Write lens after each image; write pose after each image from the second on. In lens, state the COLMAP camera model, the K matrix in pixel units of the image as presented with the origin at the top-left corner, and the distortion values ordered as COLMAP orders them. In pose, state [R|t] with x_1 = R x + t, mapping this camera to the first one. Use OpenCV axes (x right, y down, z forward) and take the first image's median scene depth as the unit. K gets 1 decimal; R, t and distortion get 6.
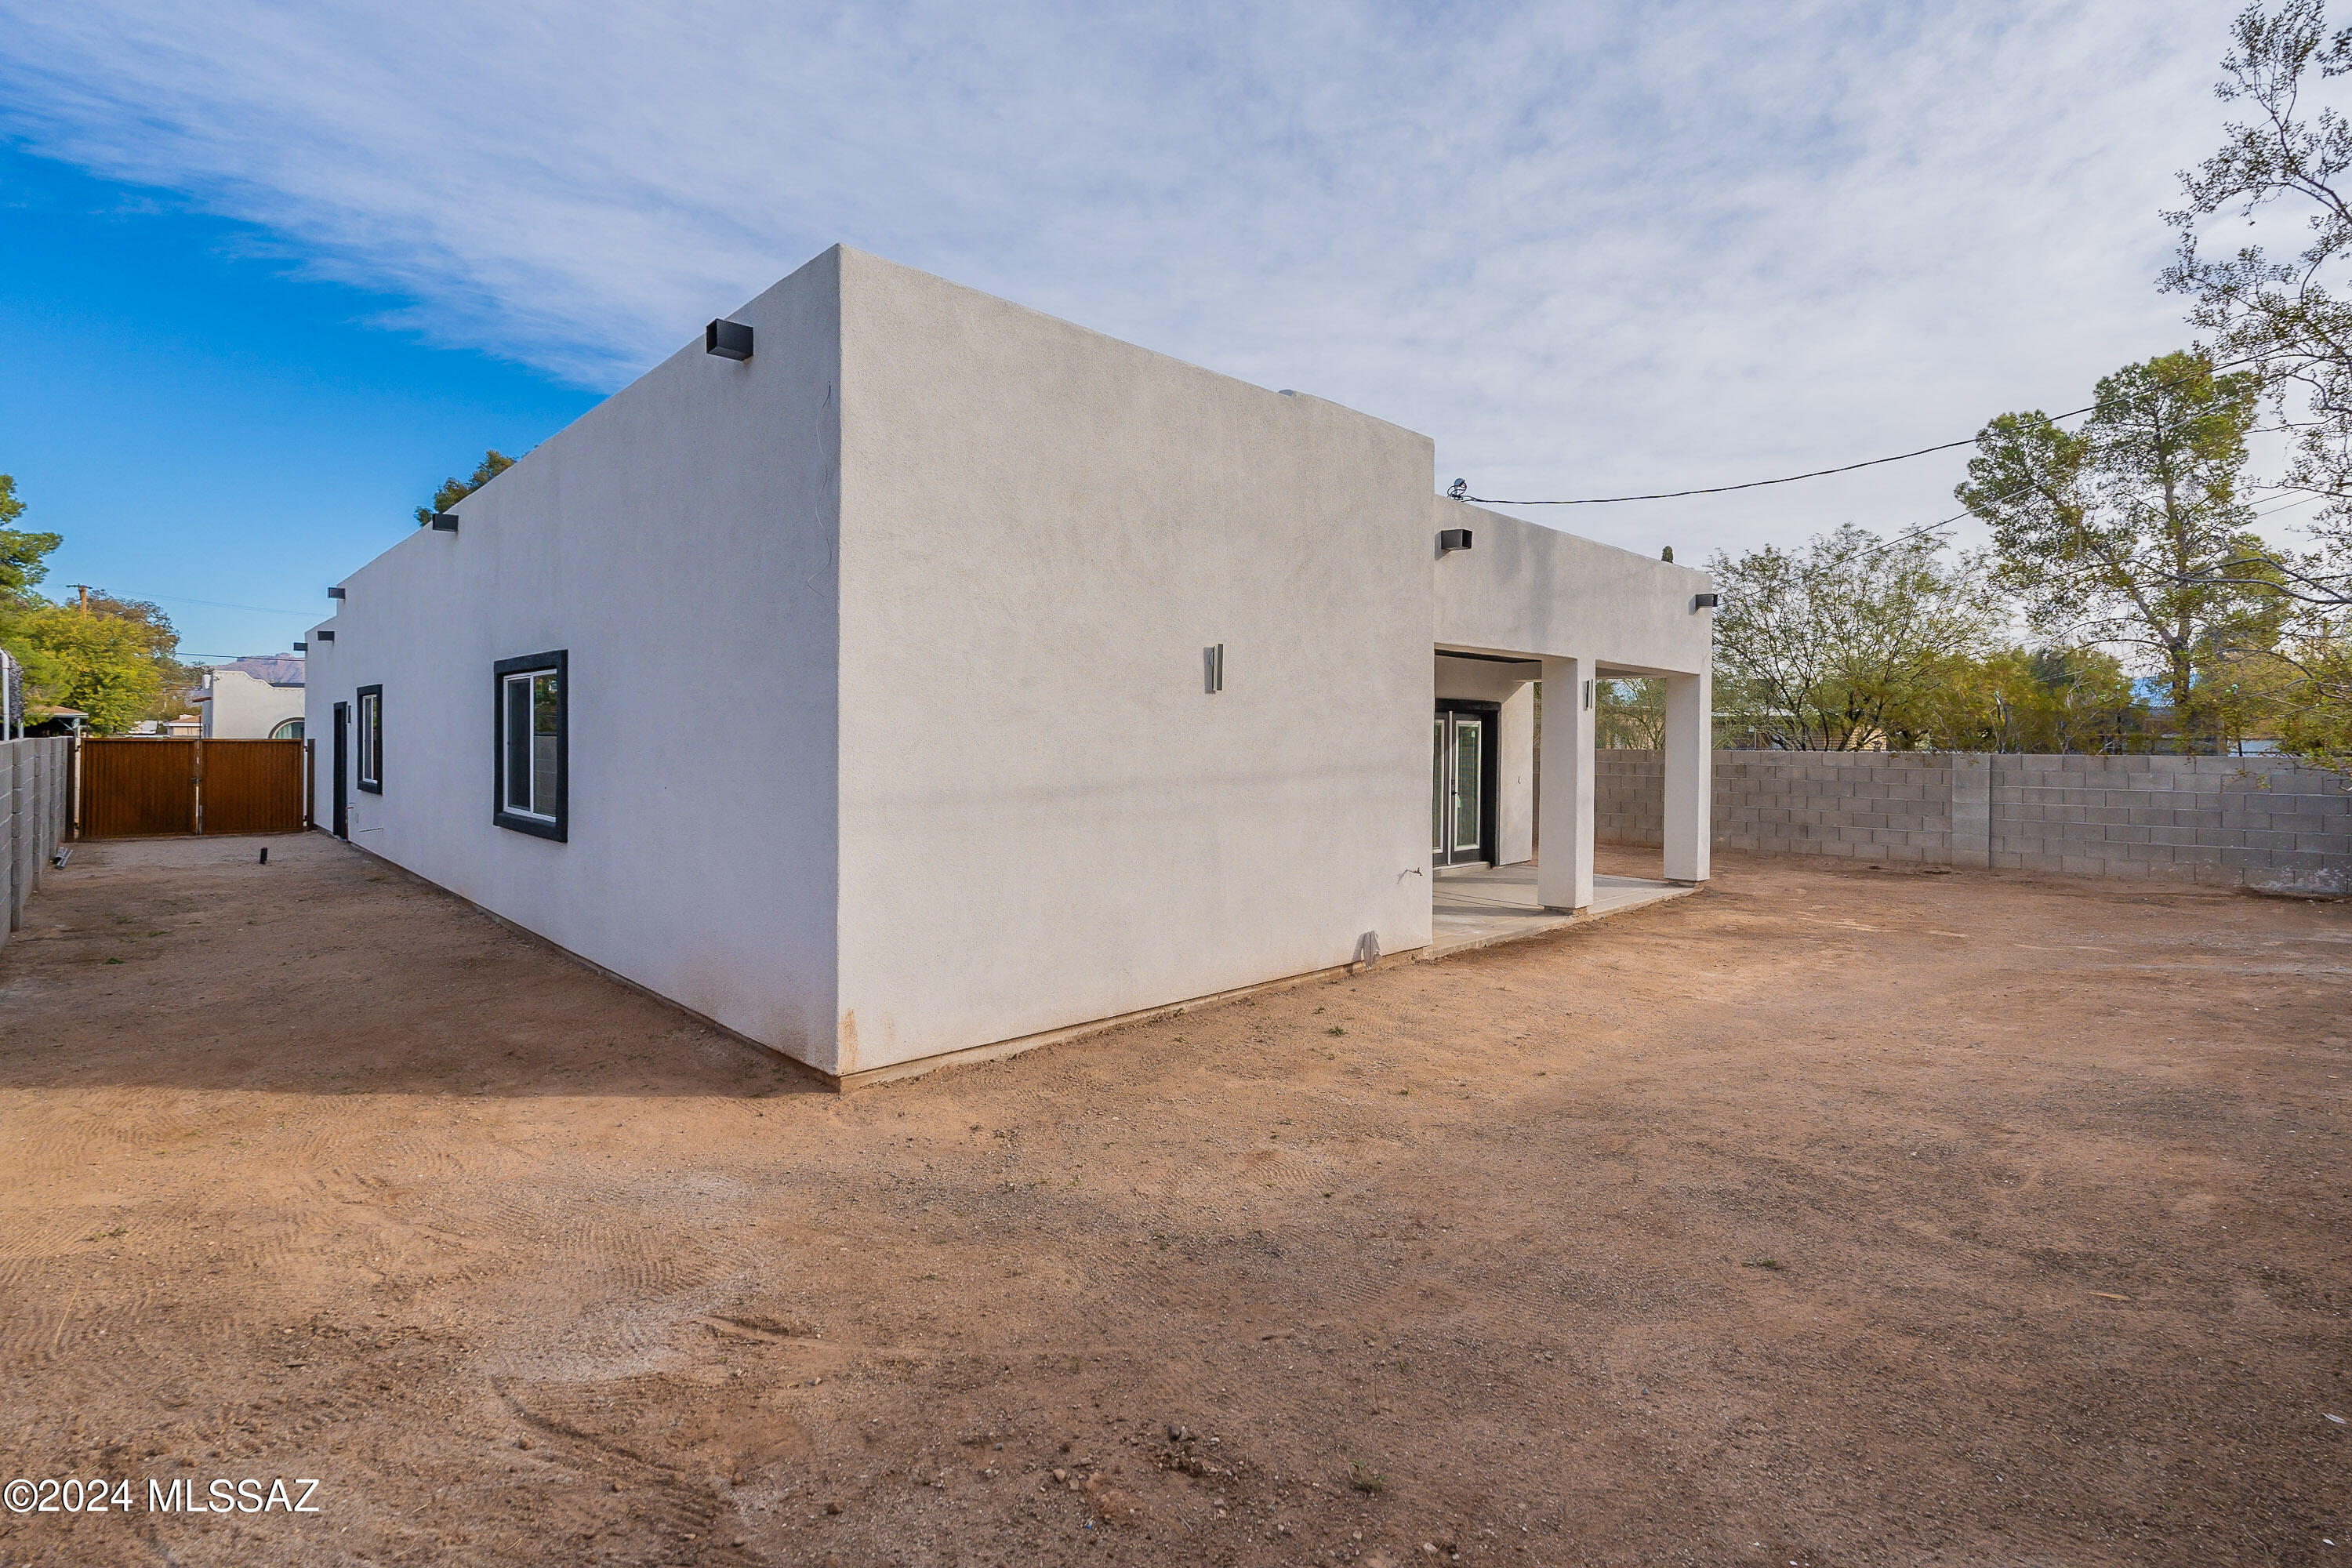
lens RADIAL K [[1036.4, 0, 1188.3], [0, 1036.4, 691.9], [0, 0, 1]] dist [-0.000891, 0.000115]
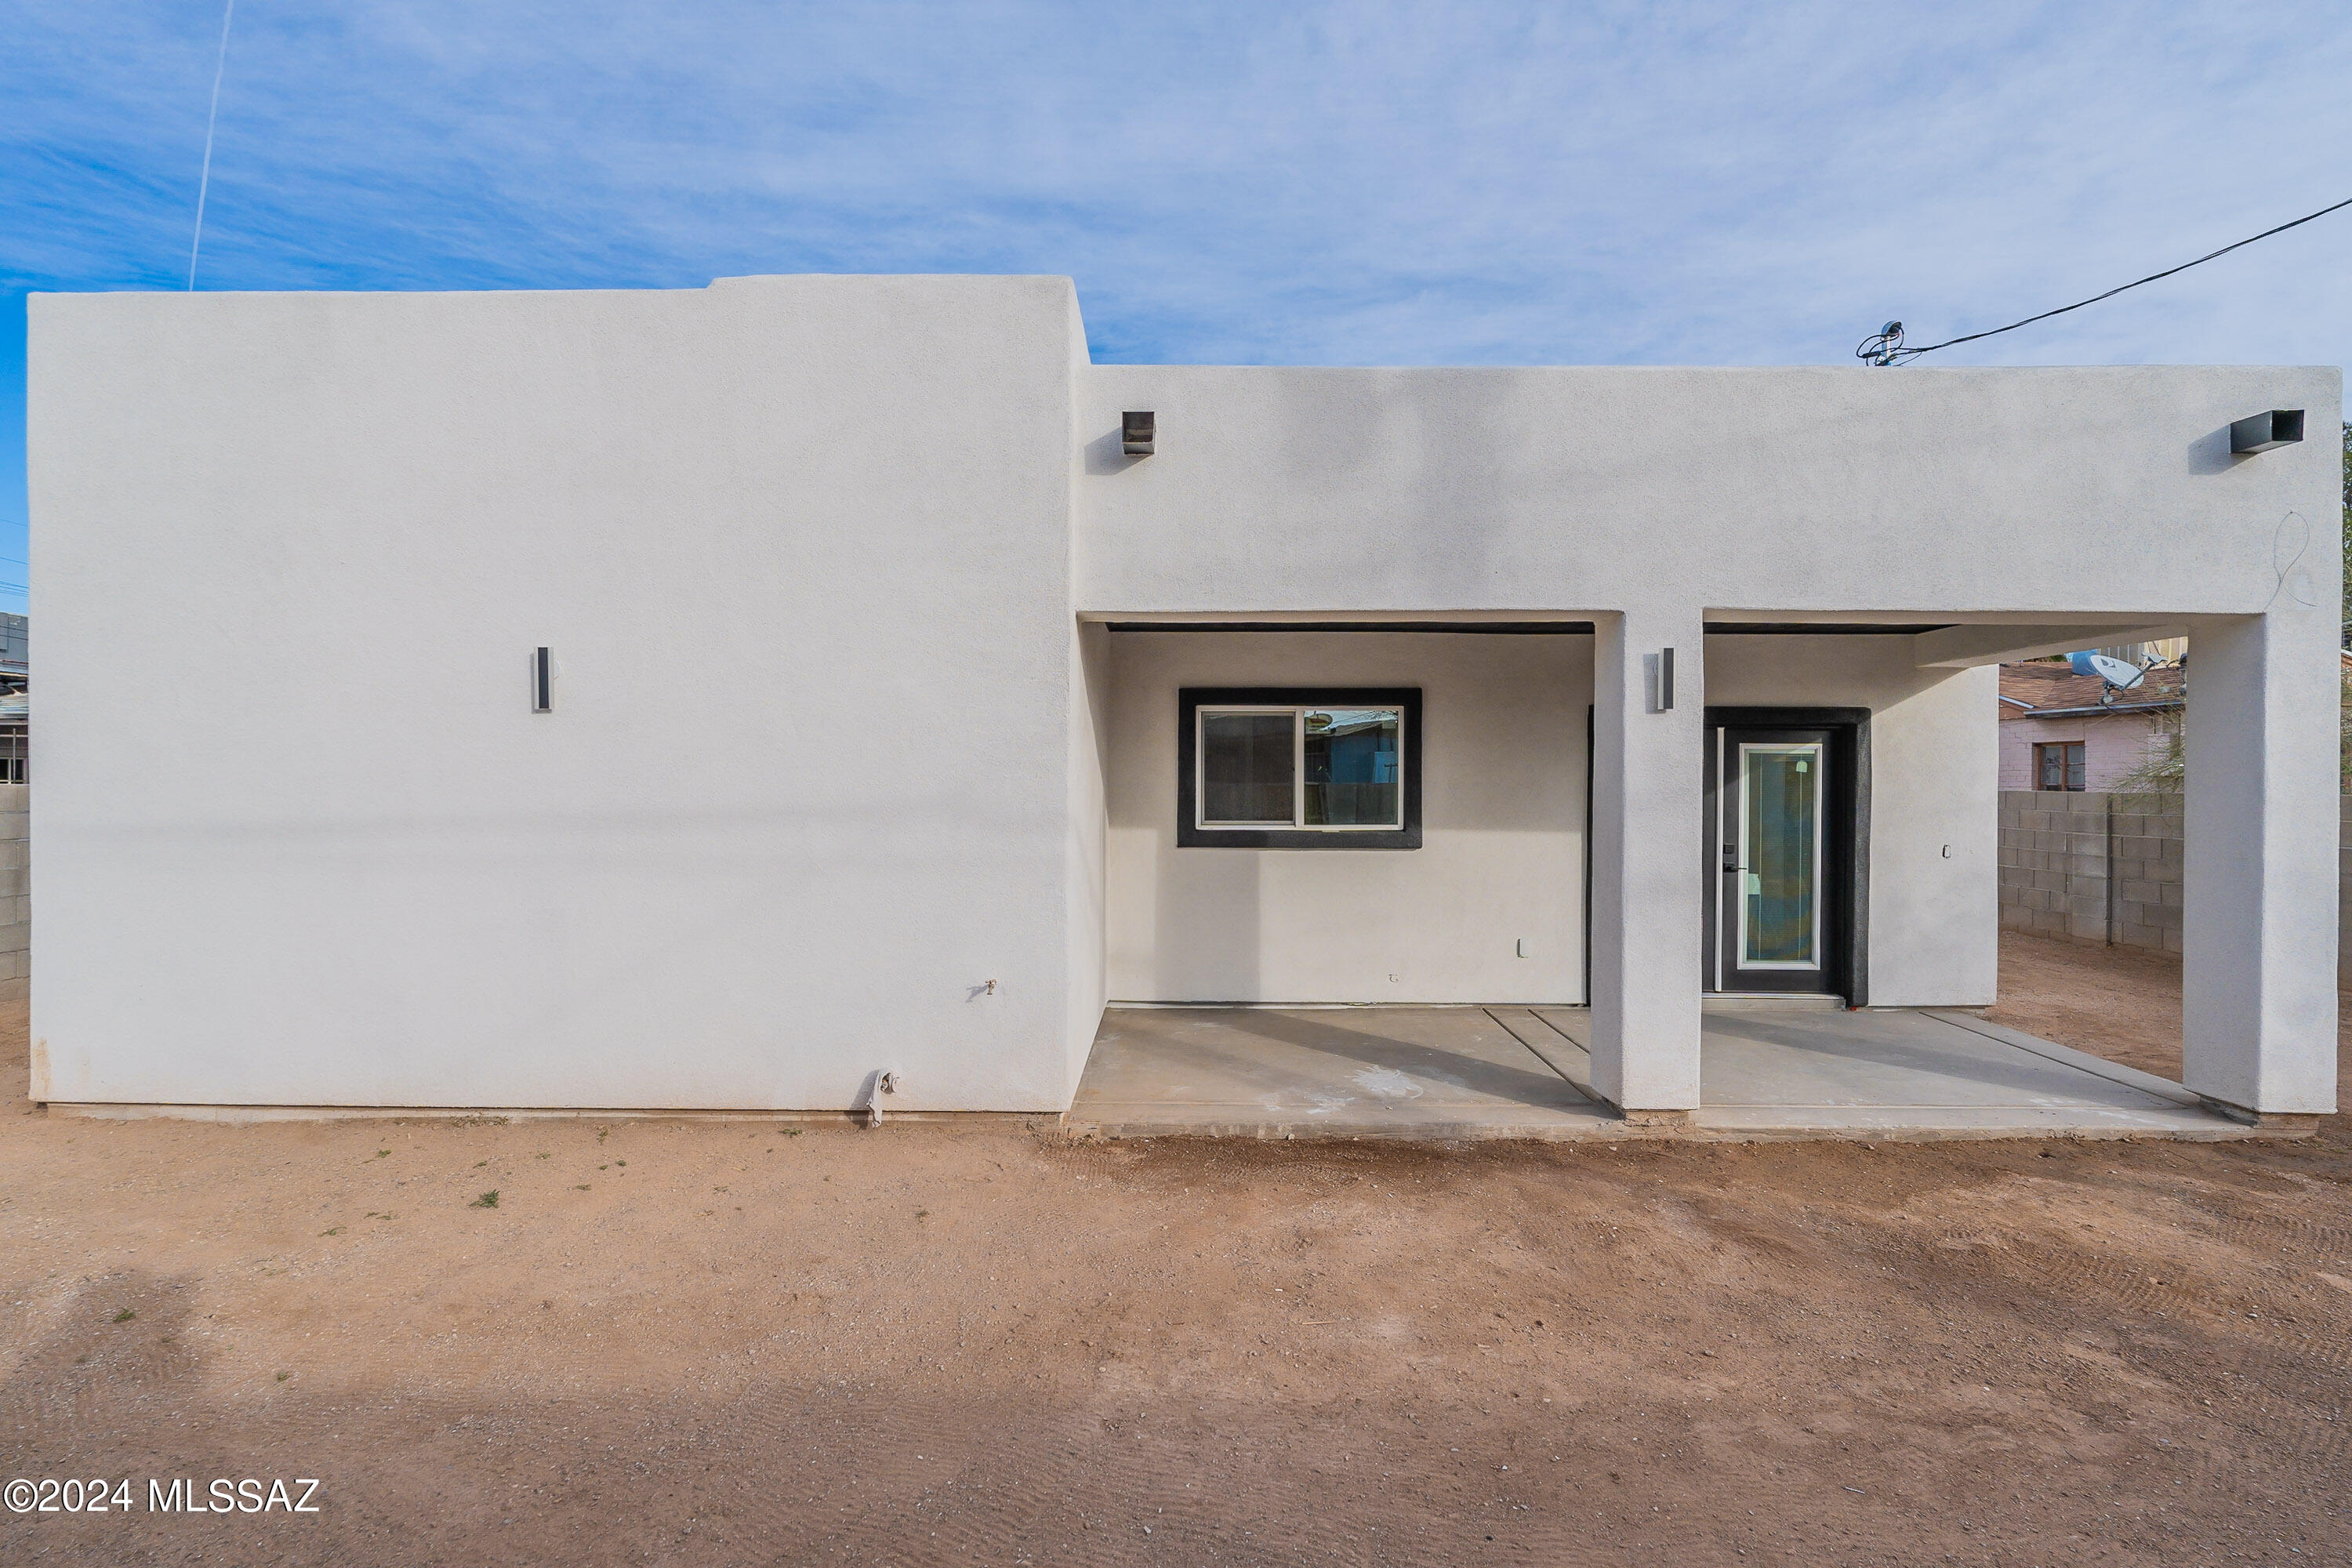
lens RADIAL K [[1036.4, 0, 1168.1], [0, 1036.4, 773.2], [0, 0, 1]] dist [-0.000891, 0.000115]
pose [[0.729738, -0.012207, -0.683618, 0.405007], [0.033803, 0.999262, 0.018240, 0.022582], [0.682891, -0.036419, 0.729612, 0.353468]]
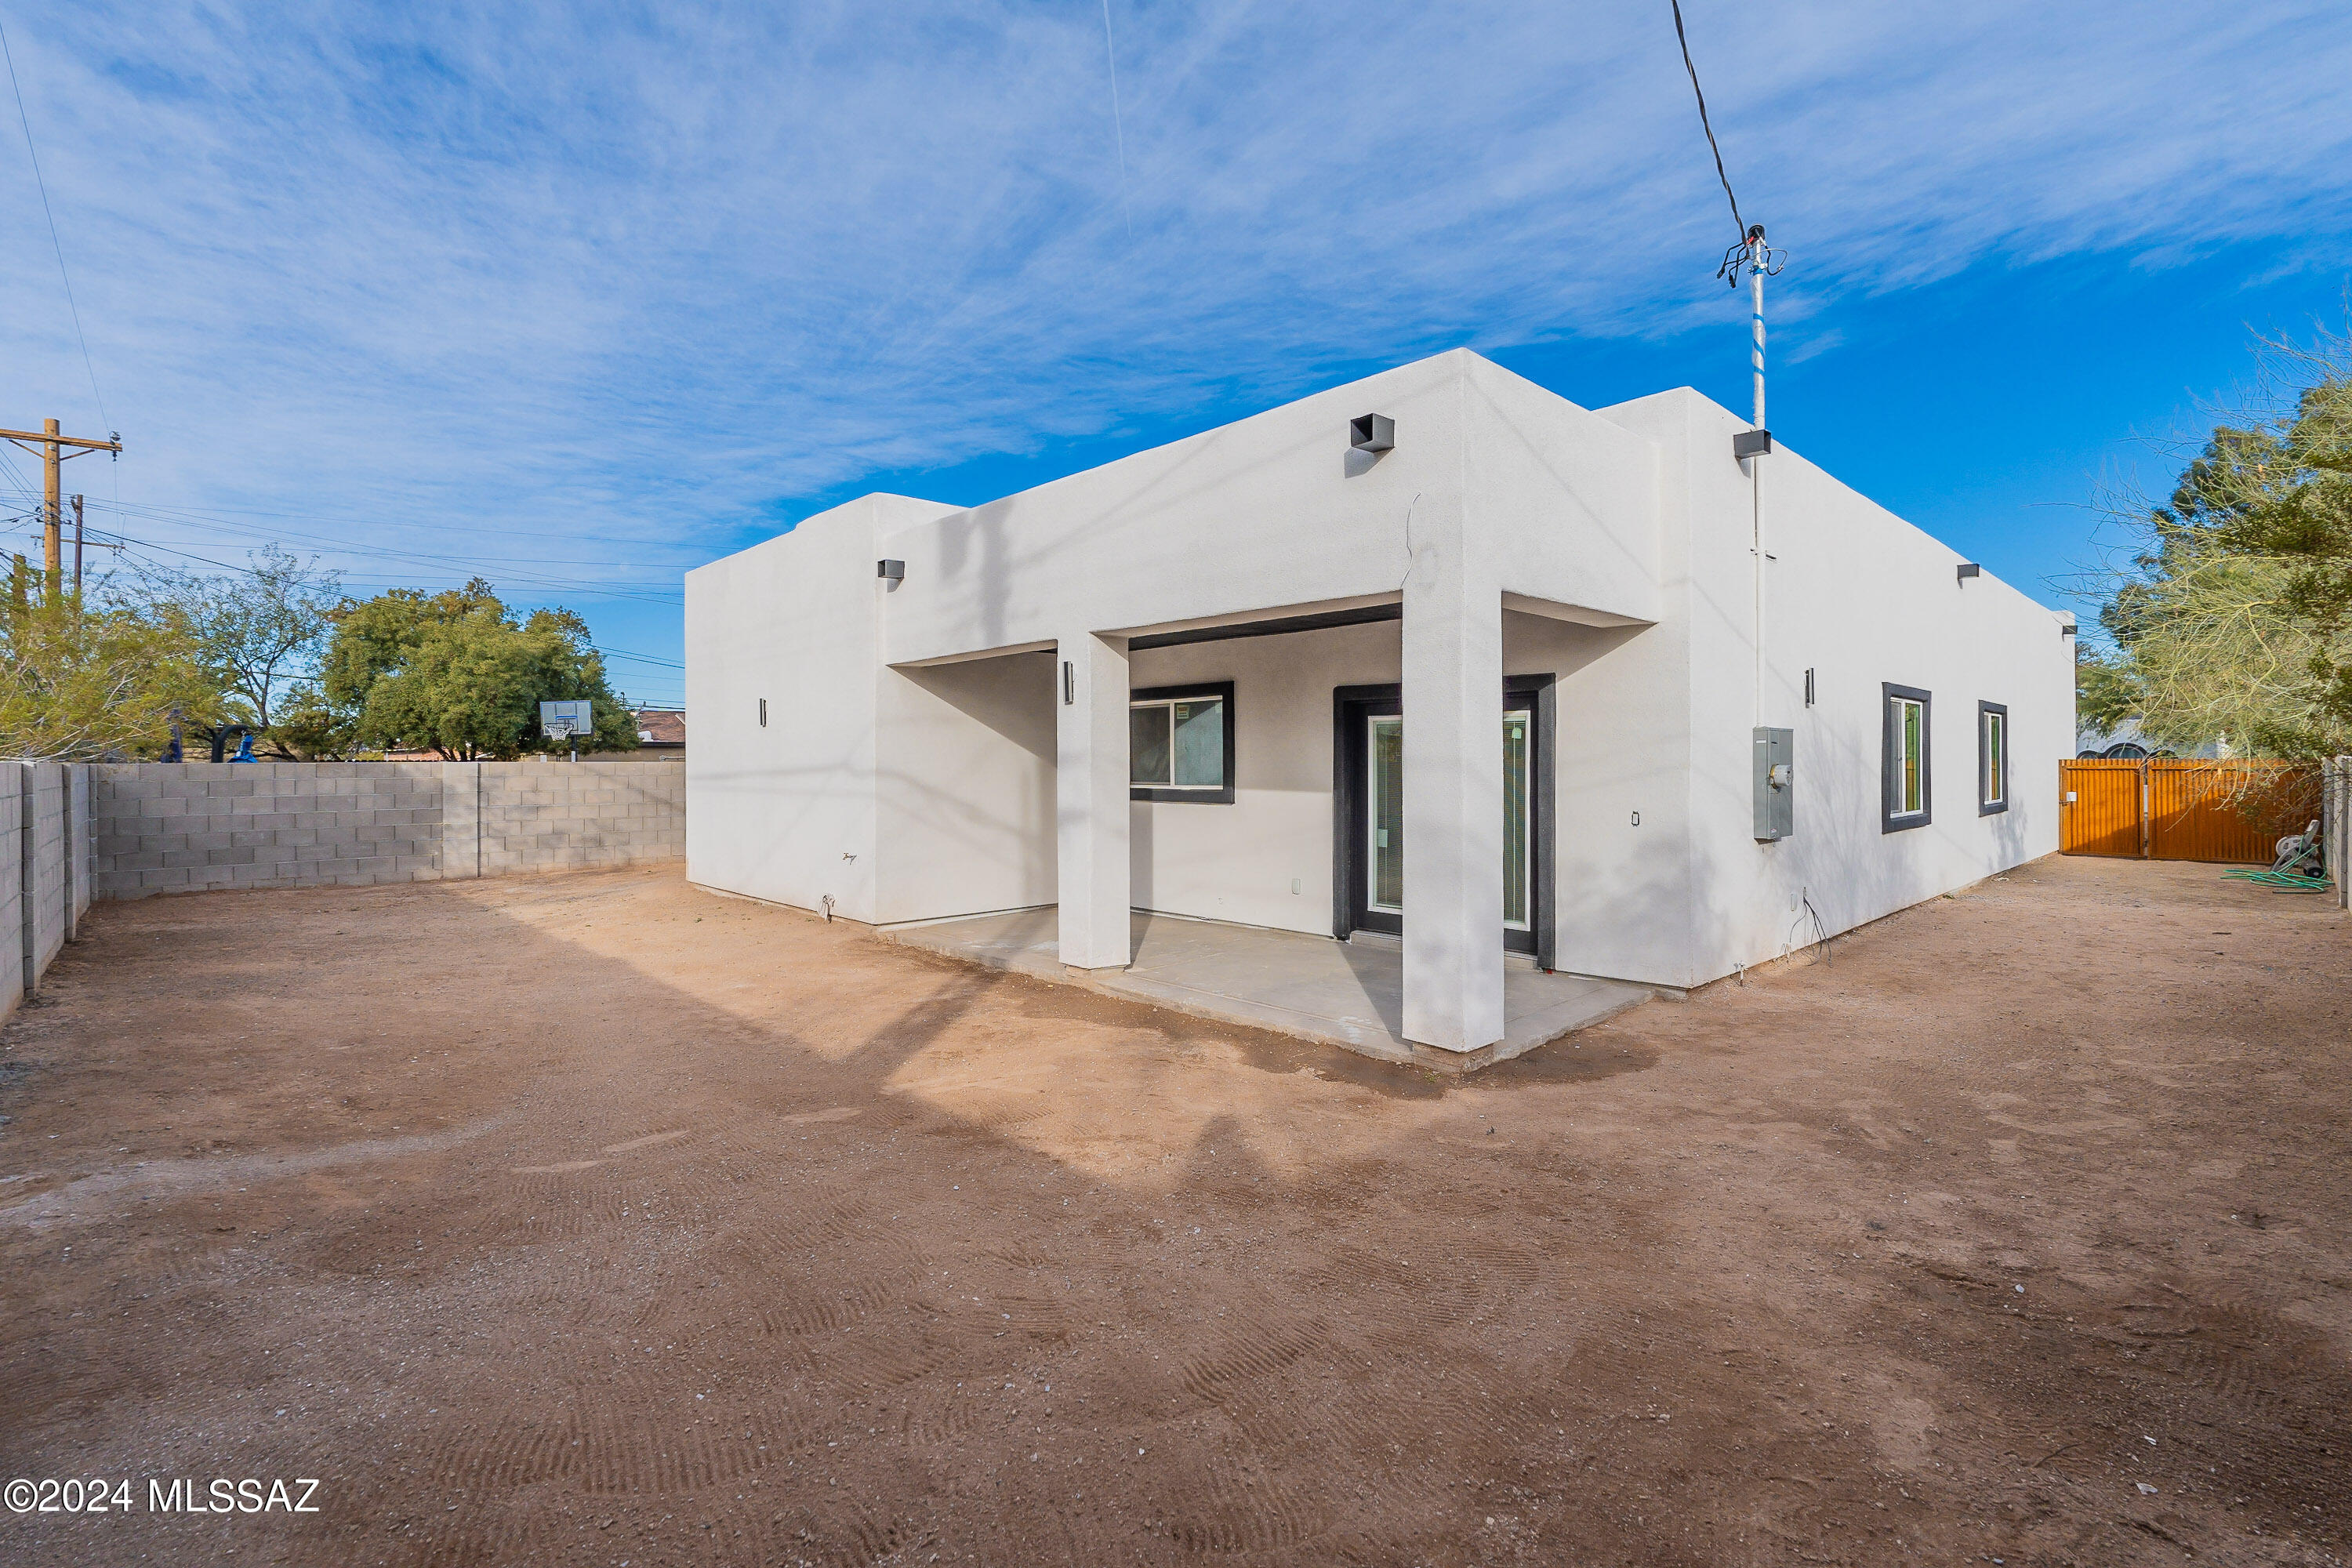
lens RADIAL K [[1036.4, 0, 1174.7], [0, 1036.4, 788.1], [0, 0, 1]] dist [-0.000891, 0.000115]
pose [[0.023715, 0.015346, -0.999601, 0.844751], [0.047574, 0.998732, 0.016461, 0.052155], [0.998586, -0.047945, 0.022954, 0.787990]]
